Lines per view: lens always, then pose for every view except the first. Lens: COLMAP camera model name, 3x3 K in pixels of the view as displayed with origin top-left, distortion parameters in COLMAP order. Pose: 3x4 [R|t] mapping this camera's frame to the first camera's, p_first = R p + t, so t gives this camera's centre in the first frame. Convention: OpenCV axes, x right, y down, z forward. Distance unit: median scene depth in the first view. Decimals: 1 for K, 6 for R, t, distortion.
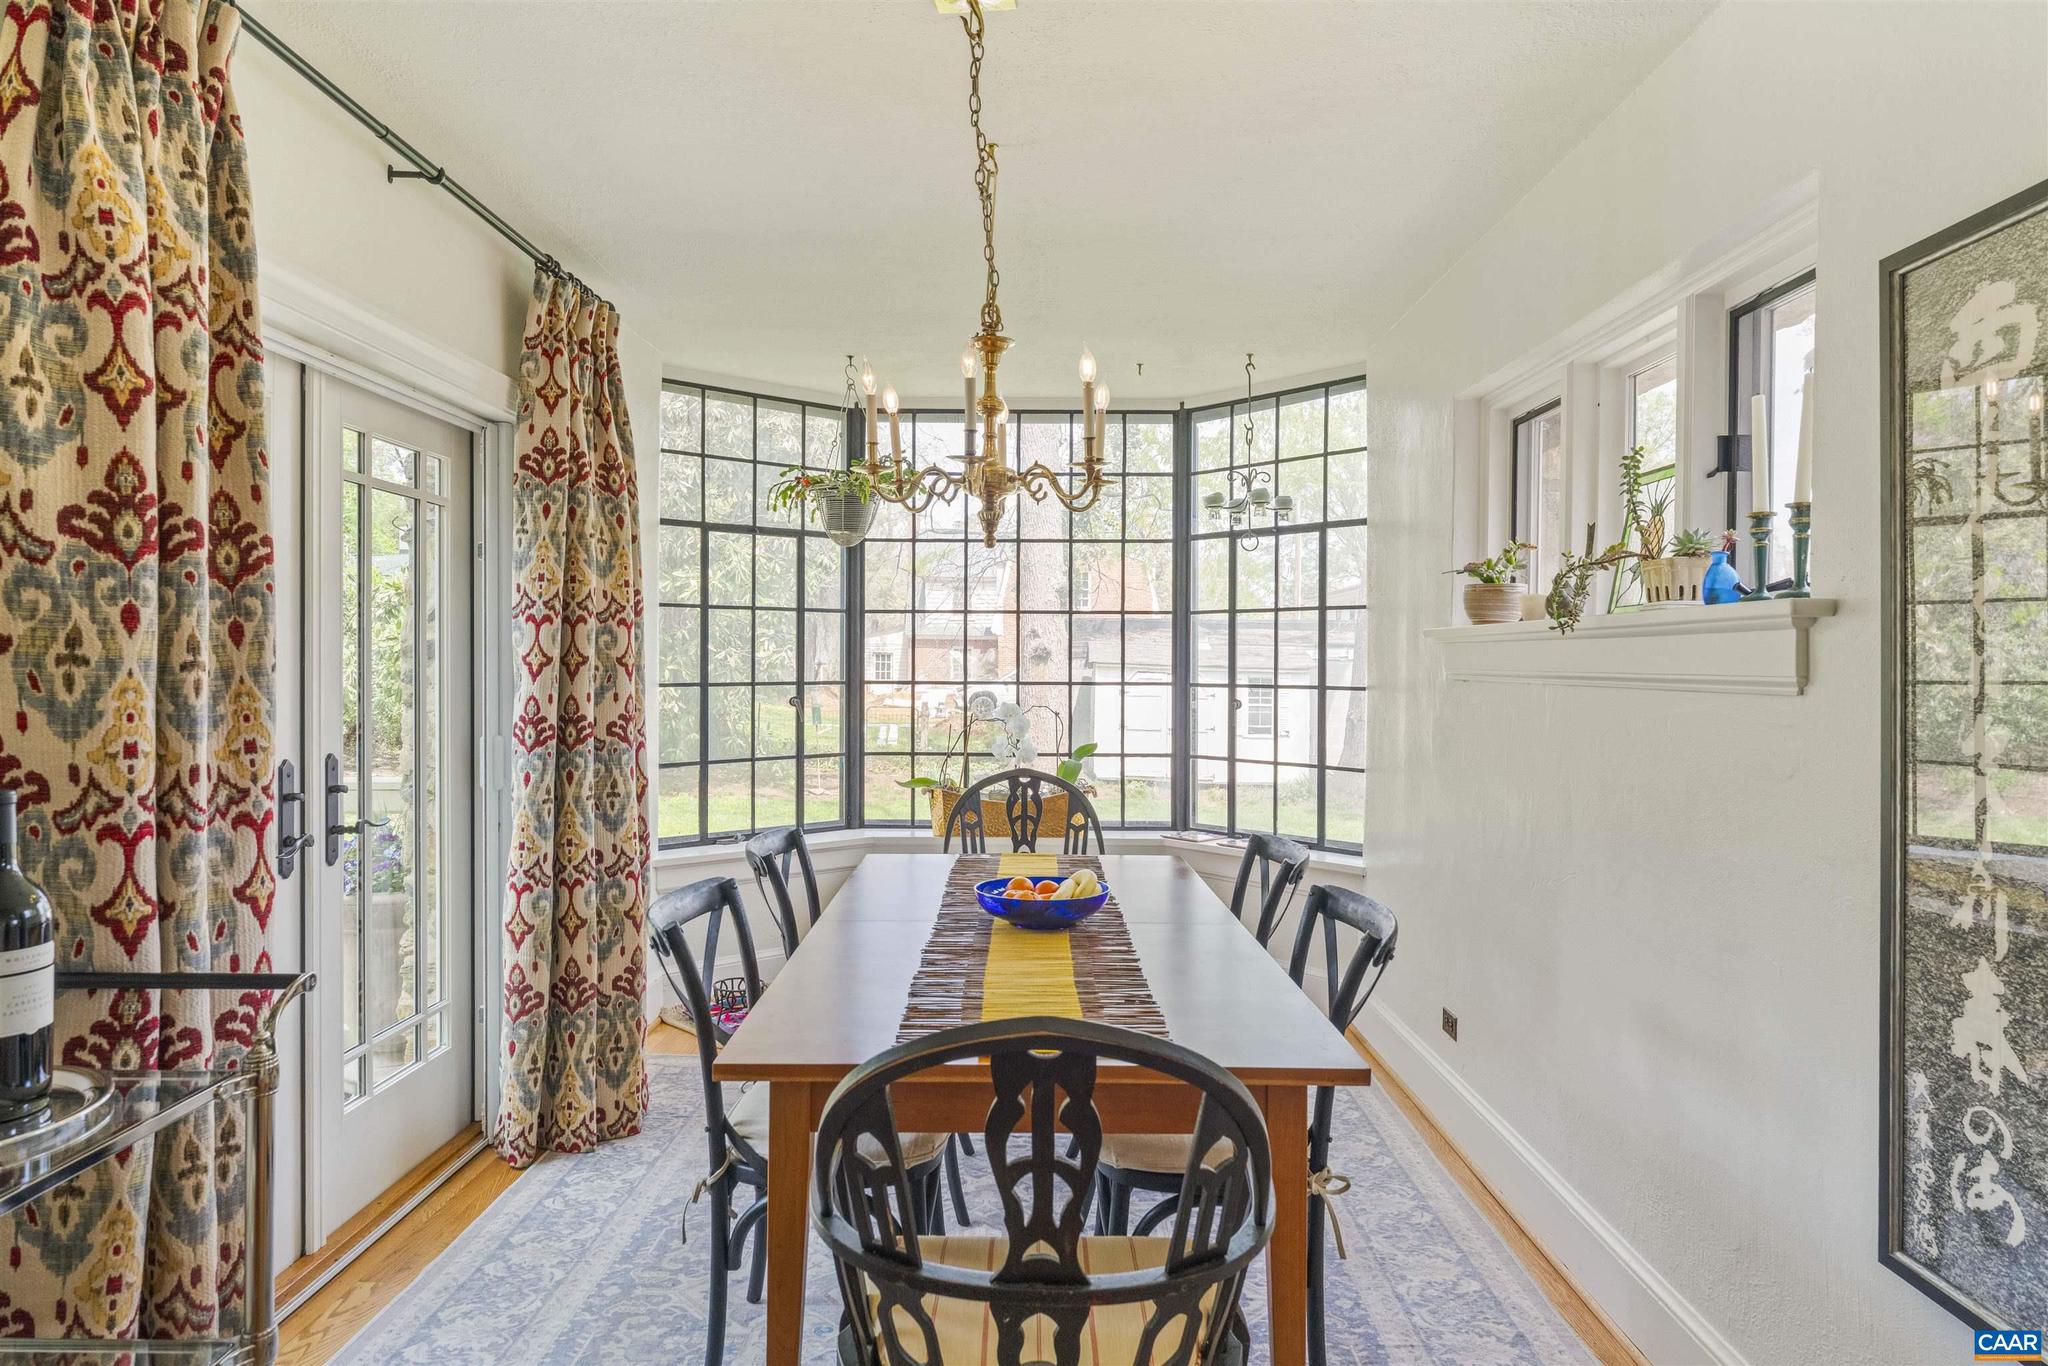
lens RADIAL K [[1189.7, 0, 1025.3], [0, 1189.7, 675.1], [0, 0, 1]] dist [0.000949, -0.003128]
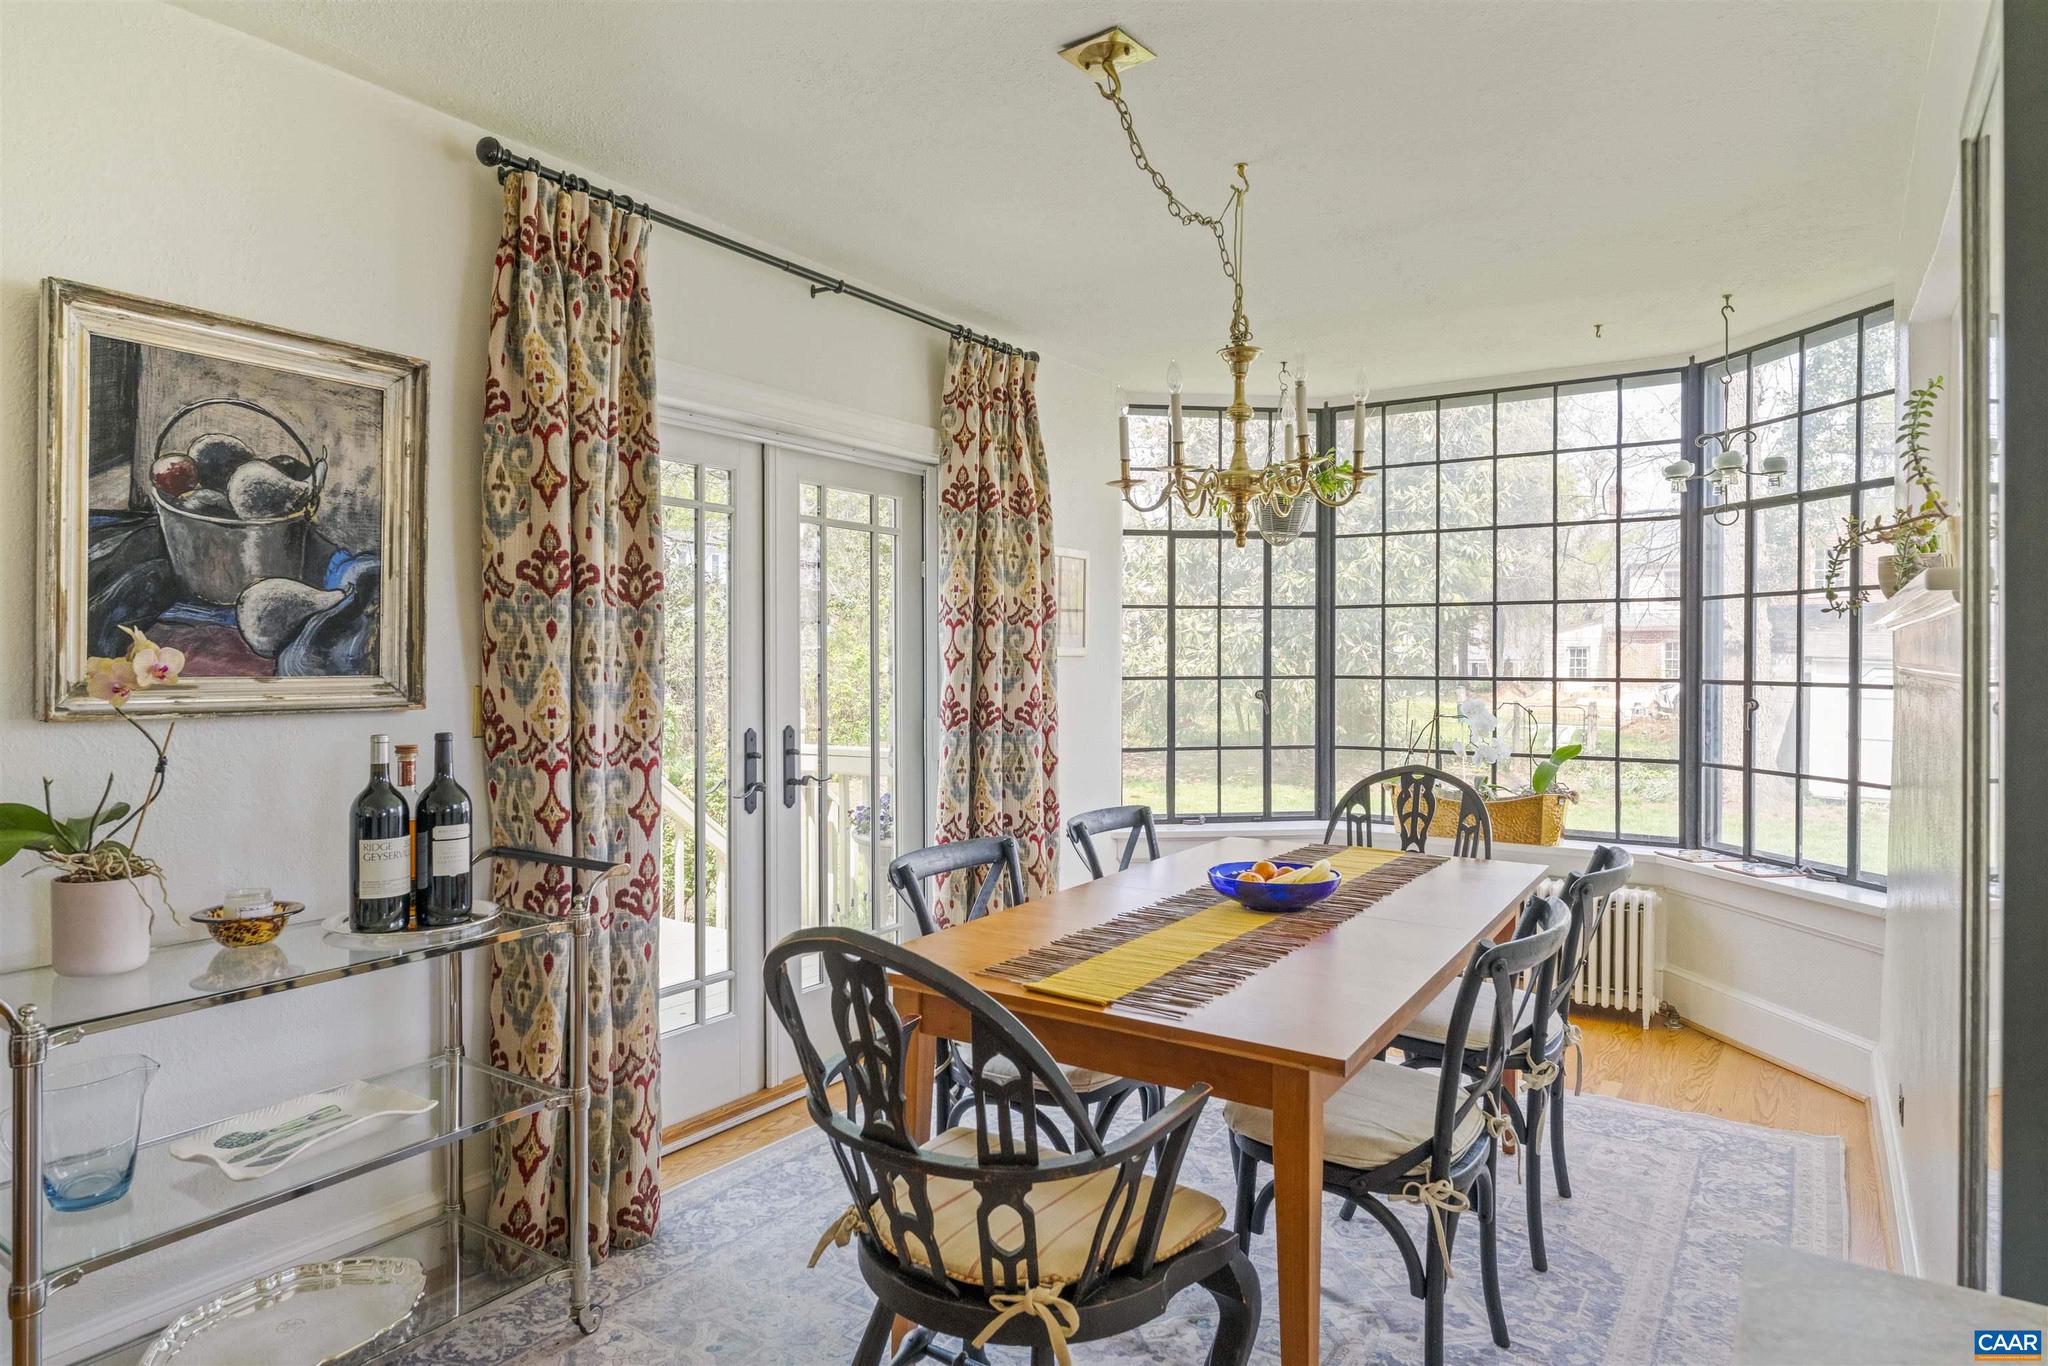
lens RADIAL K [[1189.7, 0, 1030.0], [0, 1189.7, 679.5], [0, 0, 1]] dist [0.000949, -0.003128]
pose [[0.839483, 0.005627, -0.543357, 0.390990], [-0.002312, 0.999974, 0.006784, 0.003762], [0.543382, -0.004439, 0.839474, 0.010831]]
